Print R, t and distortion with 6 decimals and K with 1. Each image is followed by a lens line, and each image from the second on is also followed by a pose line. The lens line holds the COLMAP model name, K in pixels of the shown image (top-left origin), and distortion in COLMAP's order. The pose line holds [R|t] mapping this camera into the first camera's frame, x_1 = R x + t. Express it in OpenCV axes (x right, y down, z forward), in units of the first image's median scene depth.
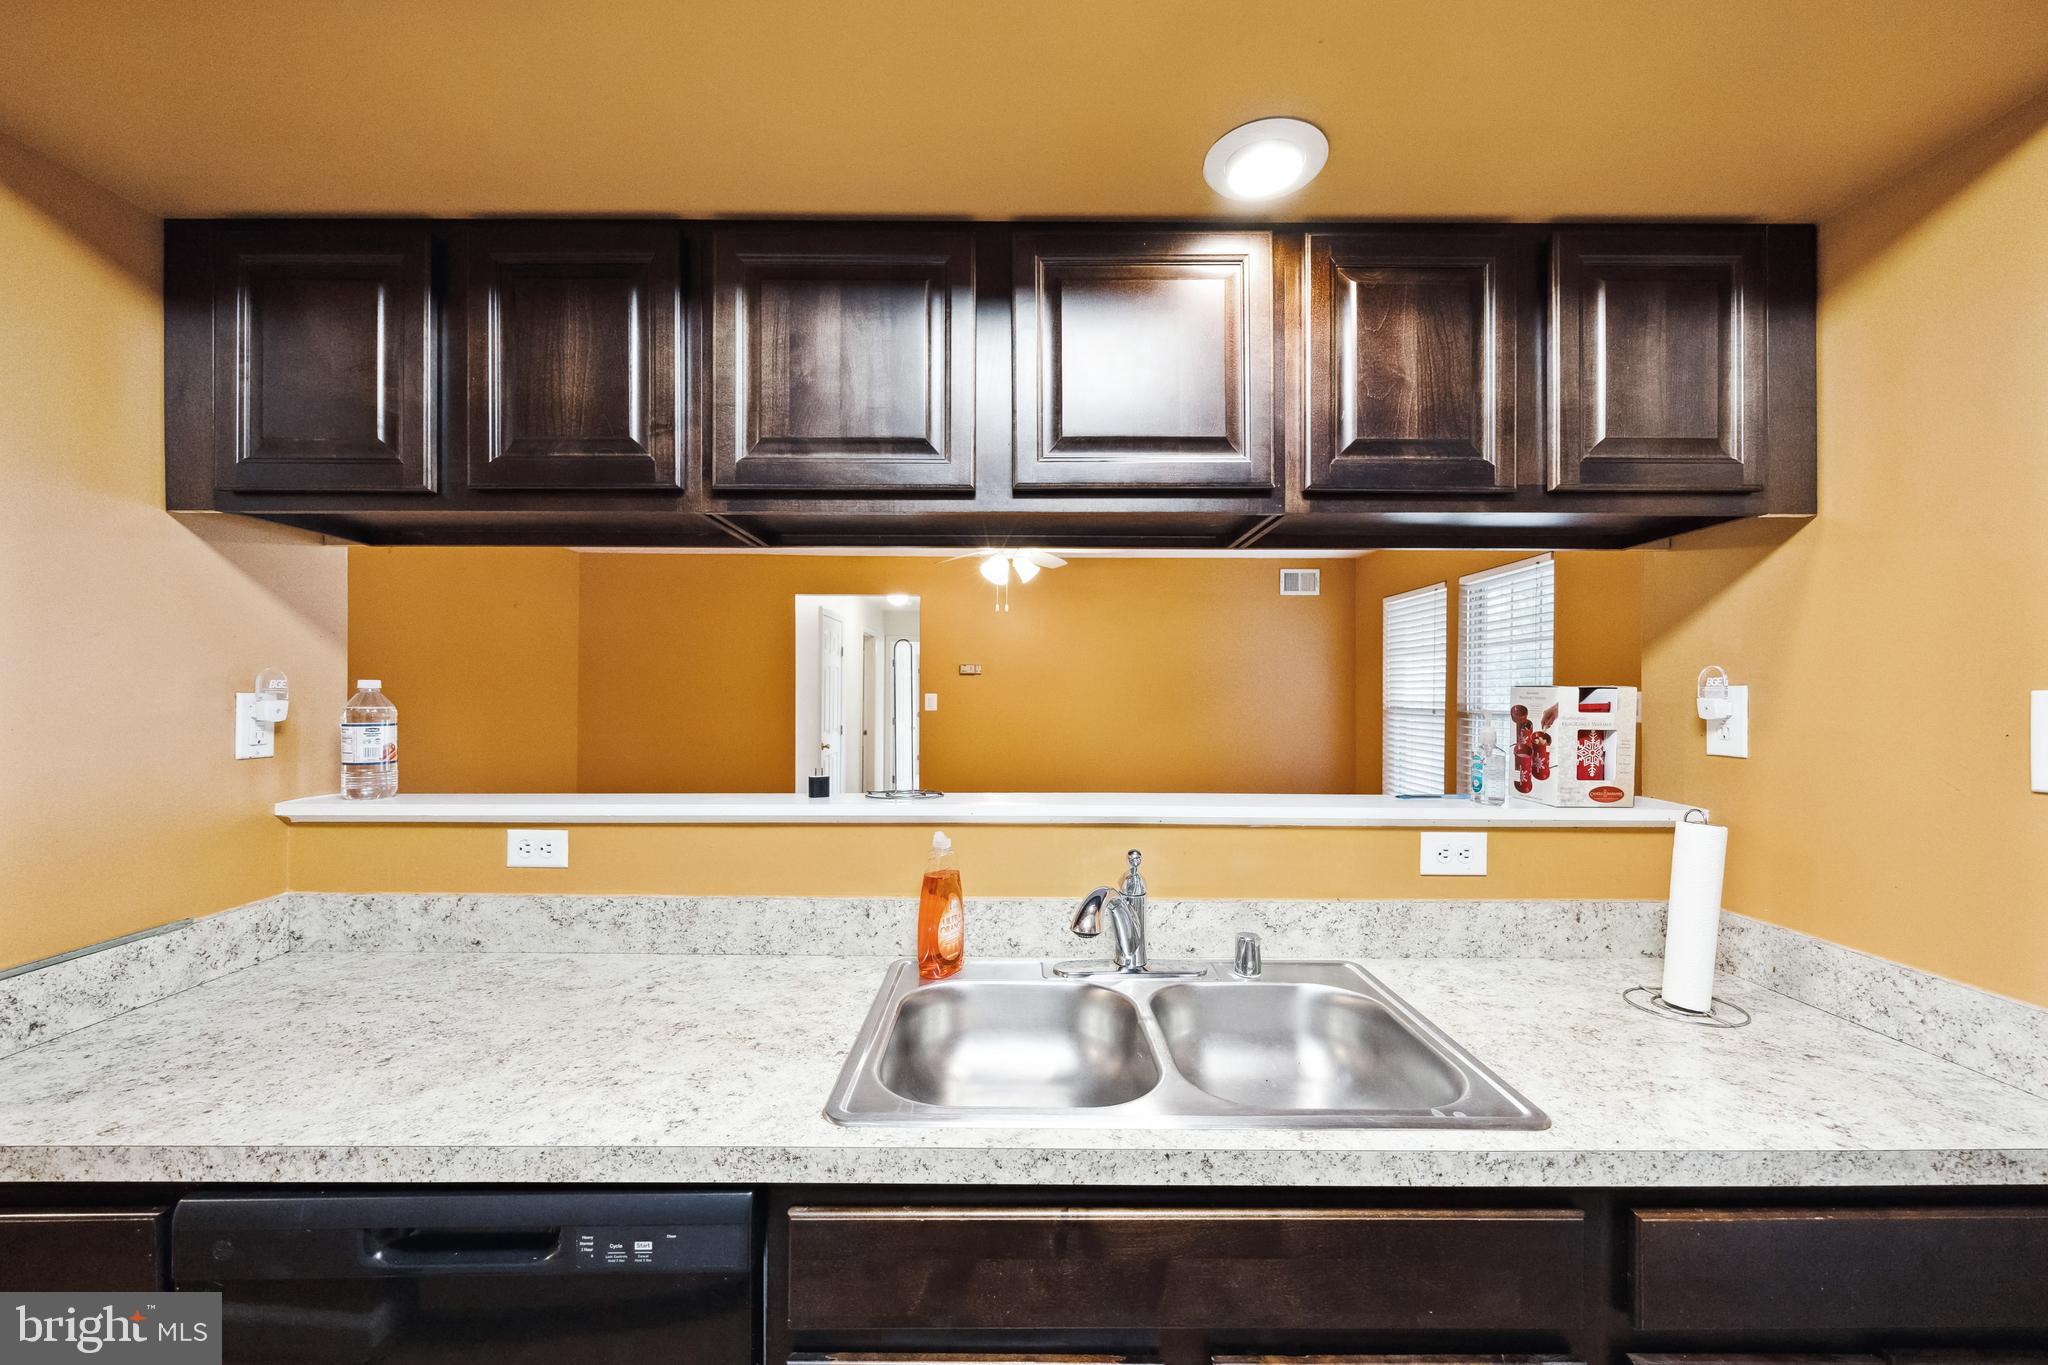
lens RADIAL K [[819.9, 0, 1013.2], [0, 819.9, 702.3], [0, 0, 1]] dist [0.001517, 0.000230]
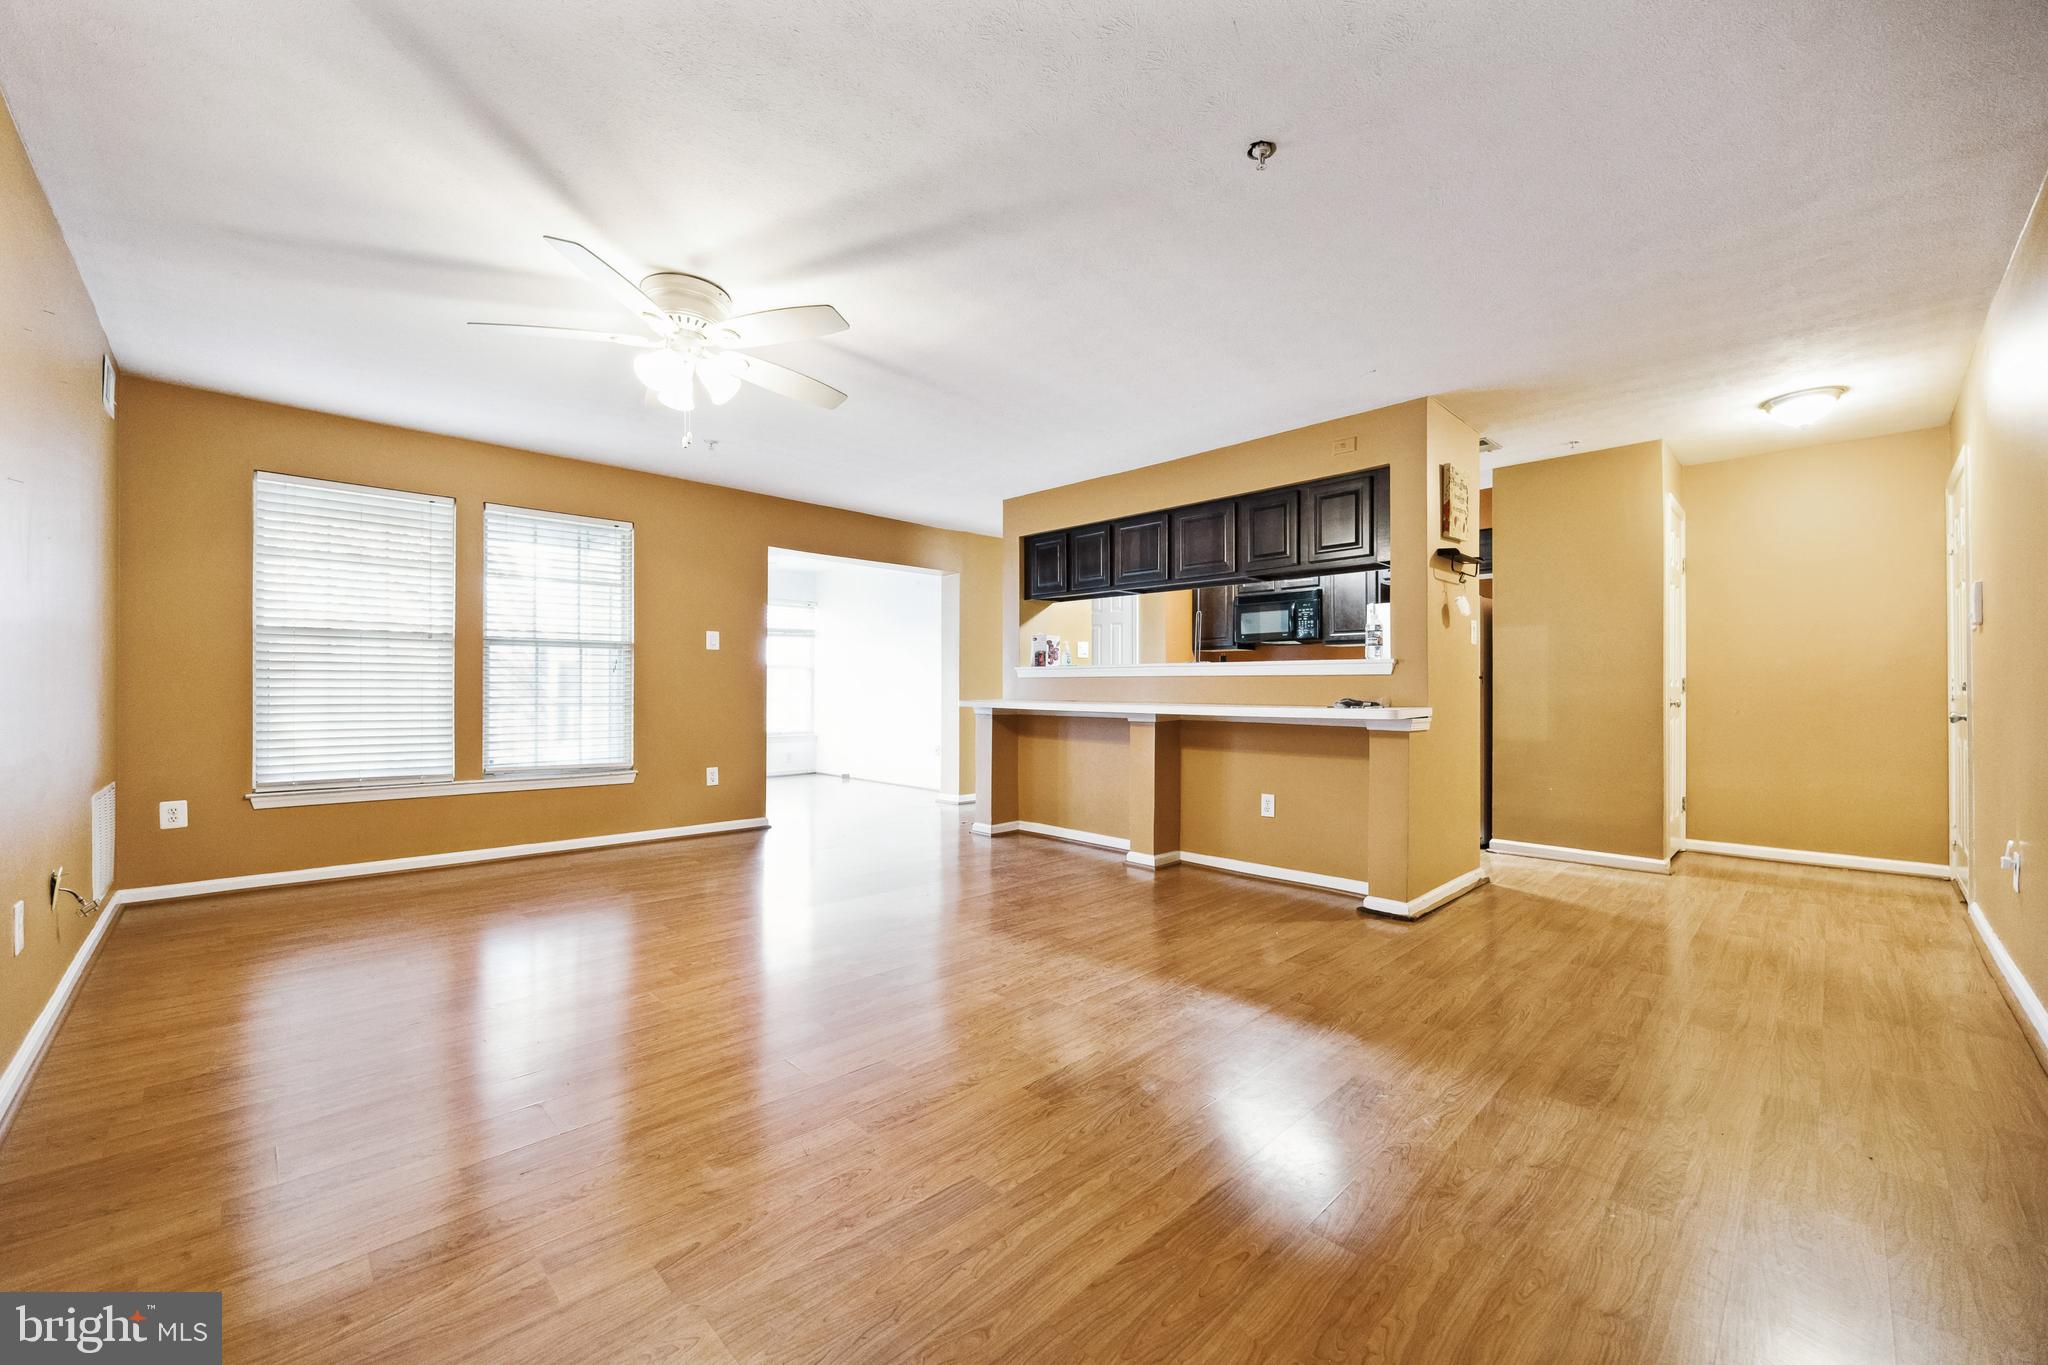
lens RADIAL K [[786.1, 0, 1021.3], [0, 786.1, 689.2], [0, 0, 1]] dist [-0.013781, -0.000056]
pose [[-0.697201, -0.005605, 0.716853, -1.871770], [-0.000740, 0.999975, 0.007098, 0.210201], [-0.716875, 0.004419, -0.697188, 3.772316]]
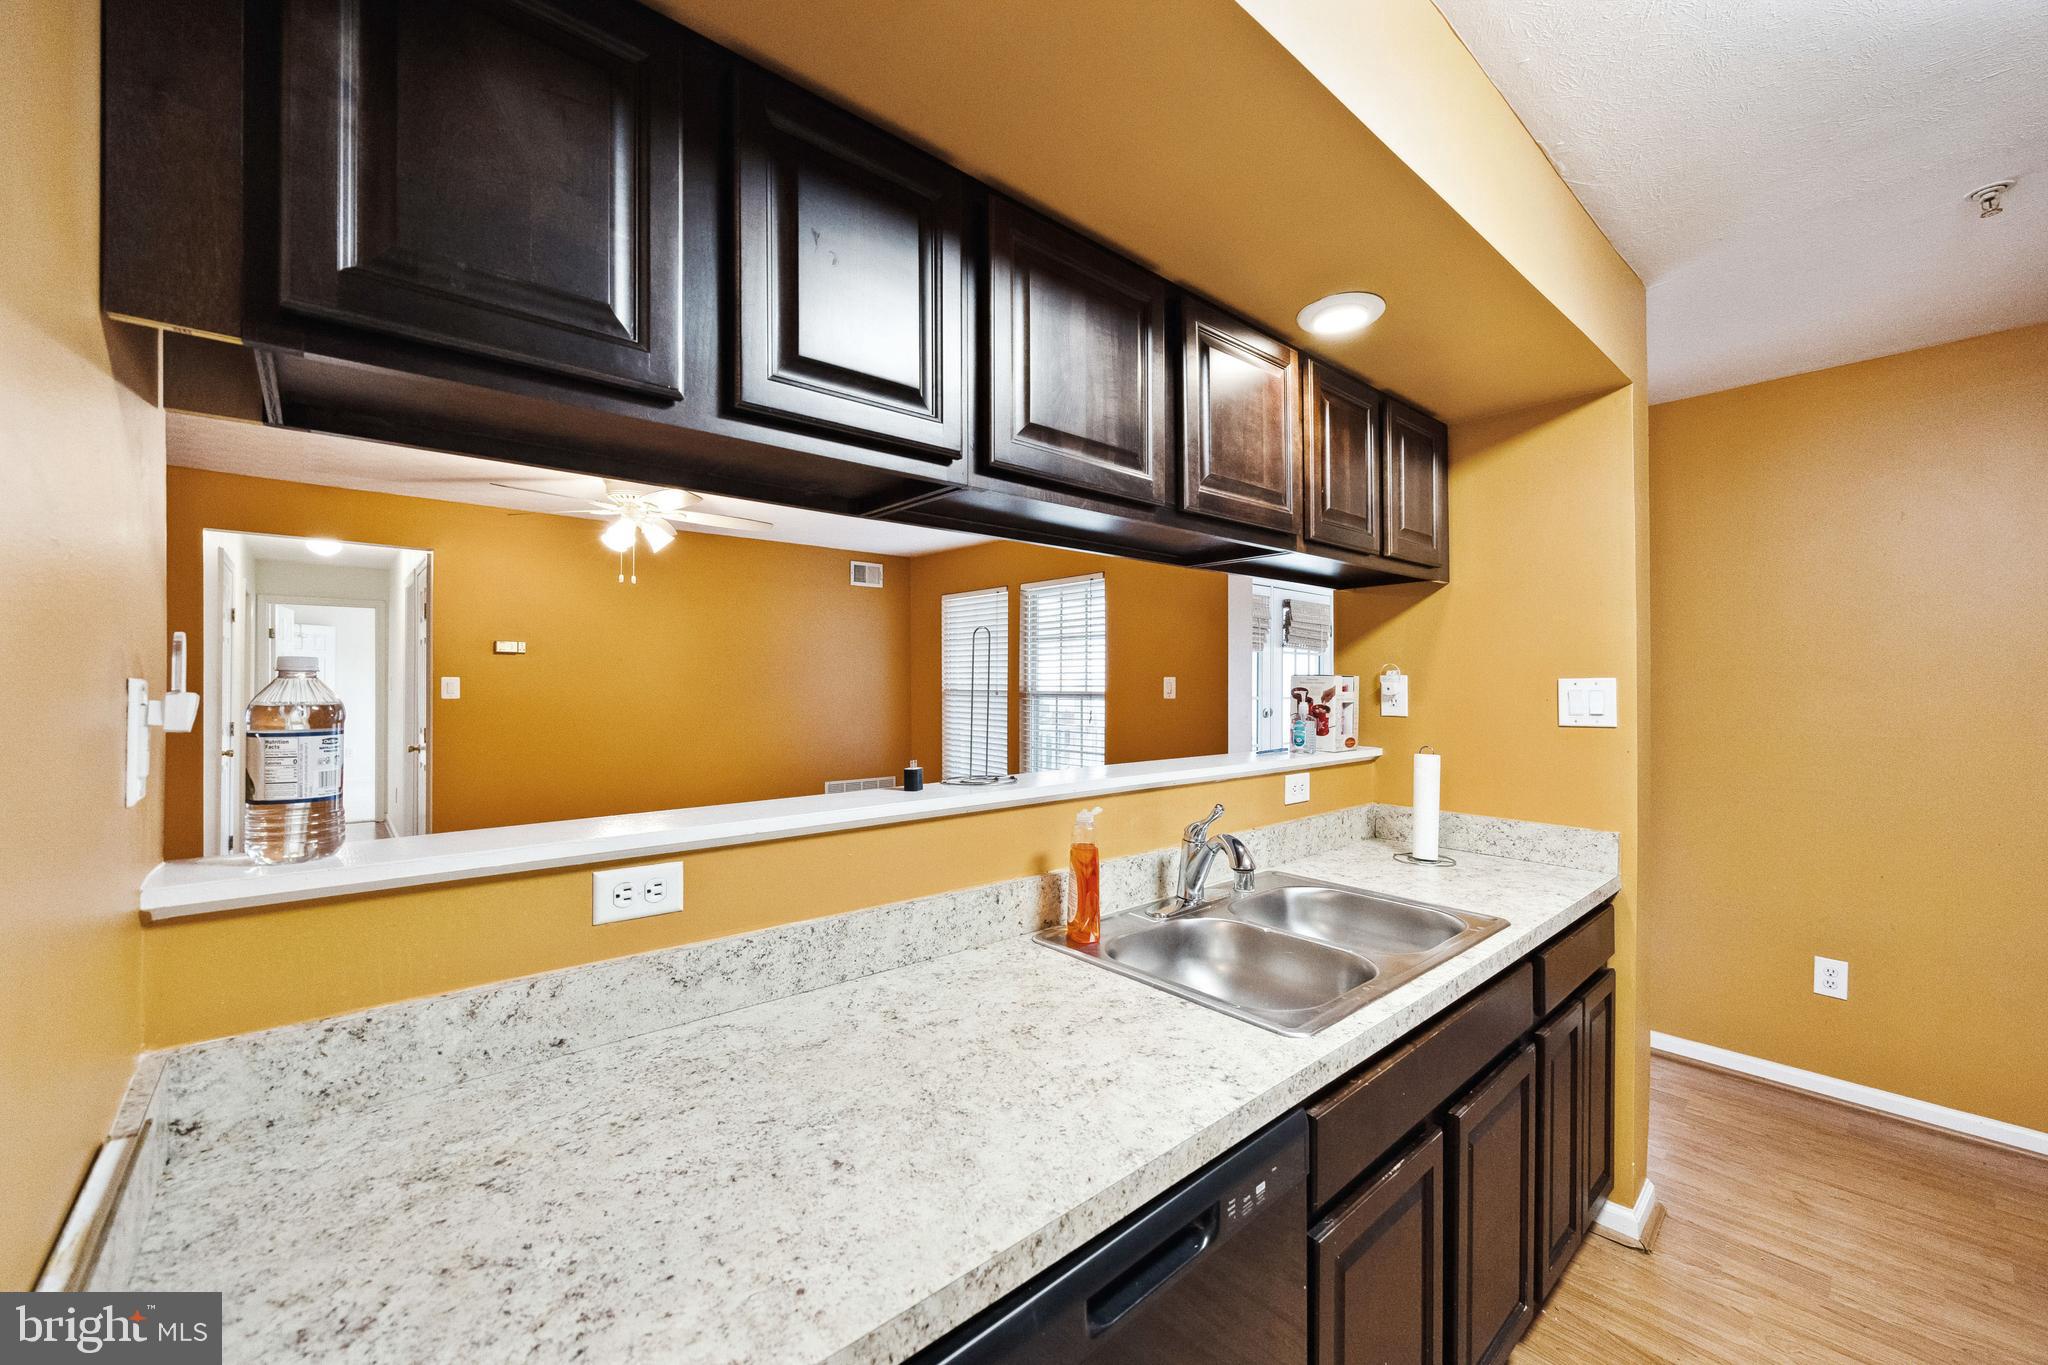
lens RADIAL K [[811.6, 0, 1034.8], [0, 811.6, 679.9], [0, 0, 1]] dist [-0.006952, 0.000141]
pose [[0.746438, -0.000034, 0.665455, -0.804420], [0.004504, 0.999977, -0.005001, -0.005842], [-0.665439, 0.006730, 0.746422, 0.226628]]
